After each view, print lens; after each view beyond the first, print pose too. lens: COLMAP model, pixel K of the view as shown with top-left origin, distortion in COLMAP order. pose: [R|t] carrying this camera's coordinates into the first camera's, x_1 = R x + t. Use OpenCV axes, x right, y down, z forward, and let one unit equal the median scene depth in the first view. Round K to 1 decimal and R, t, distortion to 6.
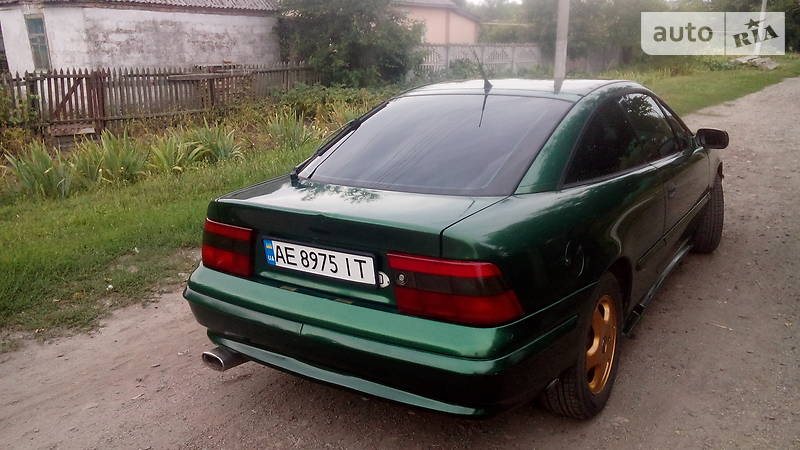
lens RADIAL K [[658.7, 0, 400.0], [0, 658.7, 225.0], [0, 0, 1]] dist [0.086397, -0.106244]
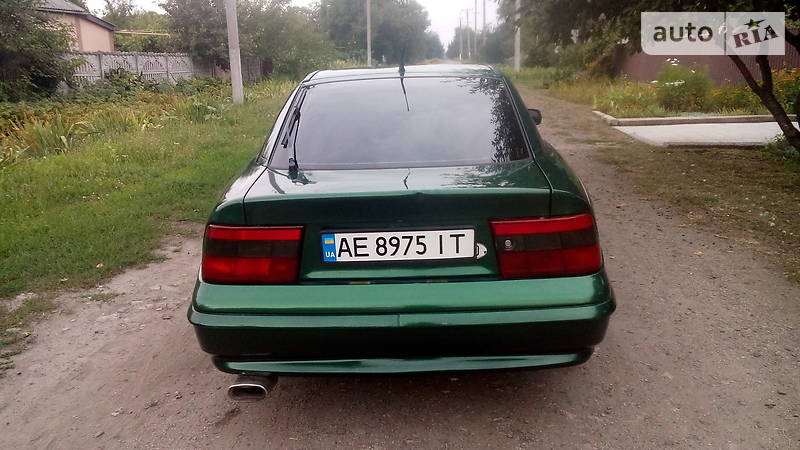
lens RADIAL K [[658.7, 0, 400.0], [0, 658.7, 225.0], [0, 0, 1]] dist [0.086397, -0.106244]
pose [[0.850069, -0.135481, 0.508948, -0.527767], [0.145900, 0.989105, 0.019609, 0.006656], [-0.506060, 0.057587, 0.860574, 0.171049]]
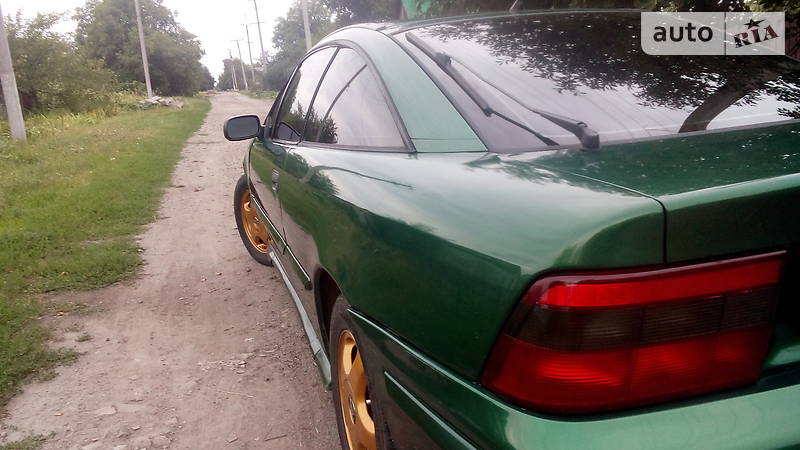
lens RADIAL K [[658.7, 0, 400.0], [0, 658.7, 225.0], [0, 0, 1]] dist [0.086397, -0.106244]
pose [[0.628943, -0.197915, 0.751838, -0.613584], [0.254818, 0.966113, 0.041156, -0.073774], [-0.734506, 0.165697, 0.658062, 0.852006]]
